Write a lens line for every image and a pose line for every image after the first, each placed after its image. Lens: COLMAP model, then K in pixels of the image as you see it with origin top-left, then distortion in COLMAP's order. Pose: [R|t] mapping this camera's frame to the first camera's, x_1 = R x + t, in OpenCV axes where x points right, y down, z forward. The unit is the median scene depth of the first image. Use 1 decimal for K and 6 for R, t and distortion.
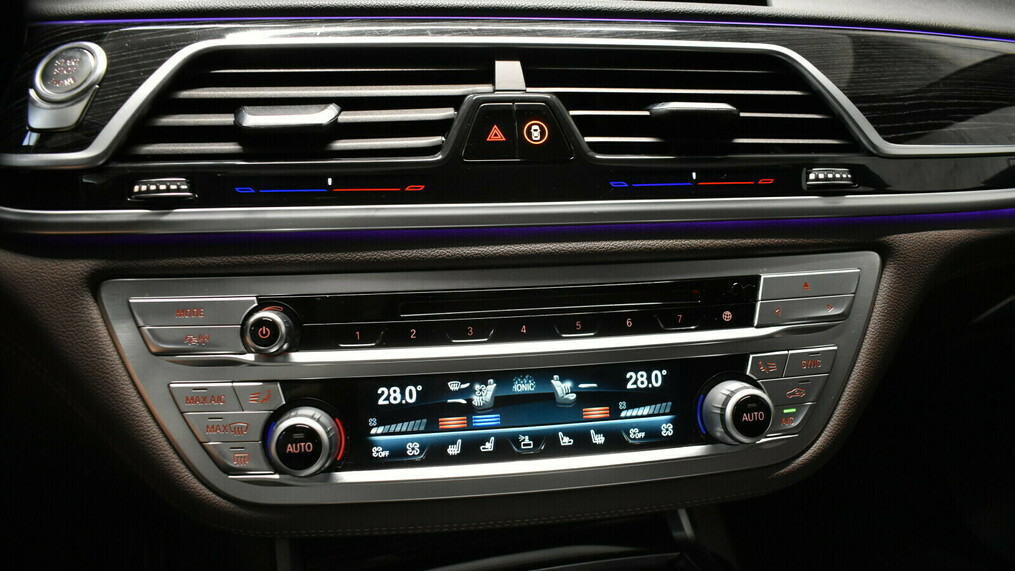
lens RADIAL K [[781.5, 0, 503.2], [0, 781.5, 282.4], [0, 0, 1]] dist [-0.104342, 0.020160]
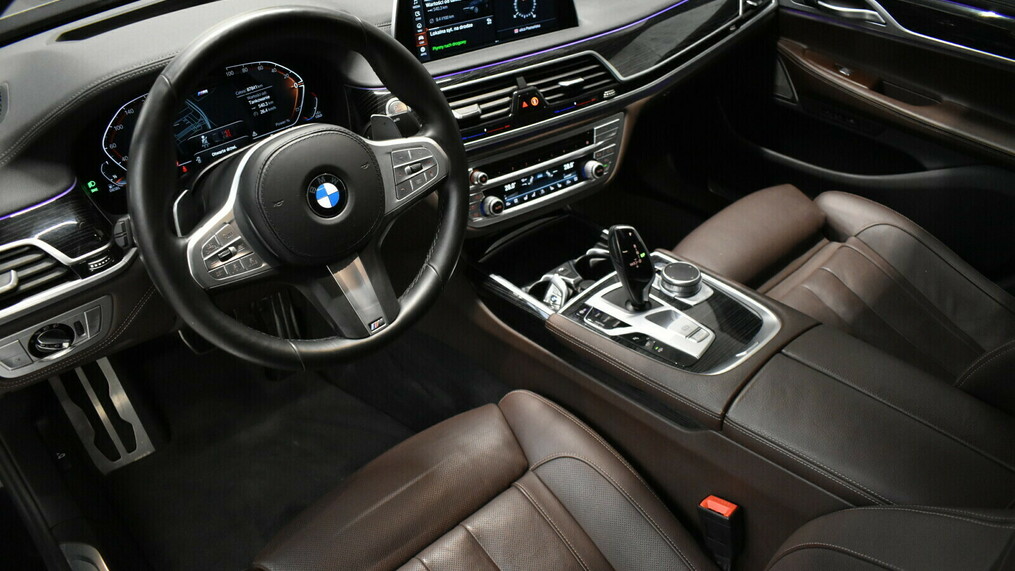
lens RADIAL K [[781.5, 0, 508.0], [0, 781.5, 285.7], [0, 0, 1]] dist [-0.104342, 0.020160]
pose [[0.897464, -0.268423, 0.350011, -1.443978], [0.119775, 0.912005, 0.392302, -0.797154], [-0.424515, -0.310154, 0.850642, -2.031771]]
